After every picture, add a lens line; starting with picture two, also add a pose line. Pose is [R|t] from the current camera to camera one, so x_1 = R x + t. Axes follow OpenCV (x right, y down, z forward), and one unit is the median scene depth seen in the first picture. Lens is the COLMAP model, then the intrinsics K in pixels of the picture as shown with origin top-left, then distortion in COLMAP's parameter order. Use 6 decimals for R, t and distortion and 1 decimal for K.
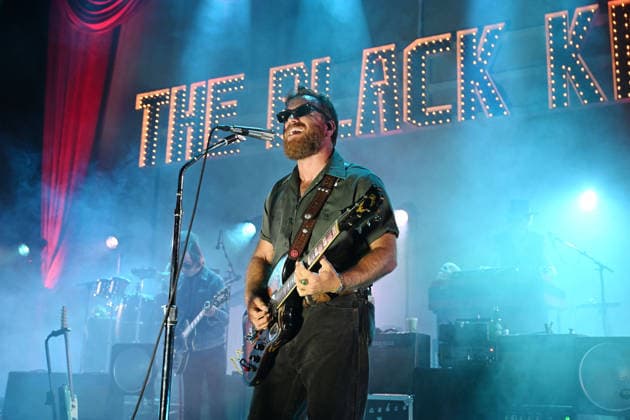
lens RADIAL K [[734.4, 0, 298.4], [0, 734.4, 209.5], [0, 0, 1]] dist [-0.003954, 0.005414]
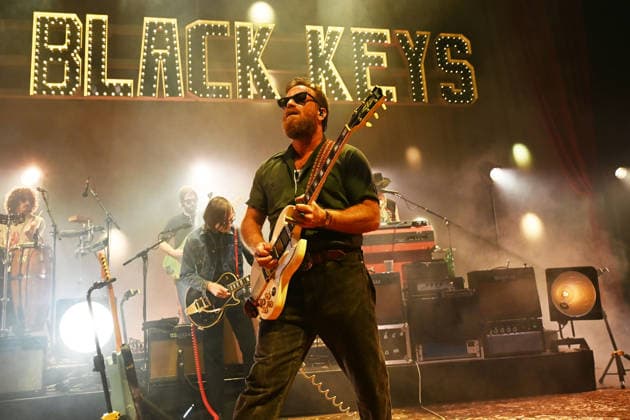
lens RADIAL K [[623.5, 0, 329.9], [0, 623.5, 161.5], [0, 0, 1]] dist [-0.007927, -0.009379]
pose [[0.746761, 0.089420, 0.659054, -0.292038], [-0.065025, 0.995989, -0.061456, 0.028374], [-0.661906, 0.003038, 0.749581, 0.154333]]
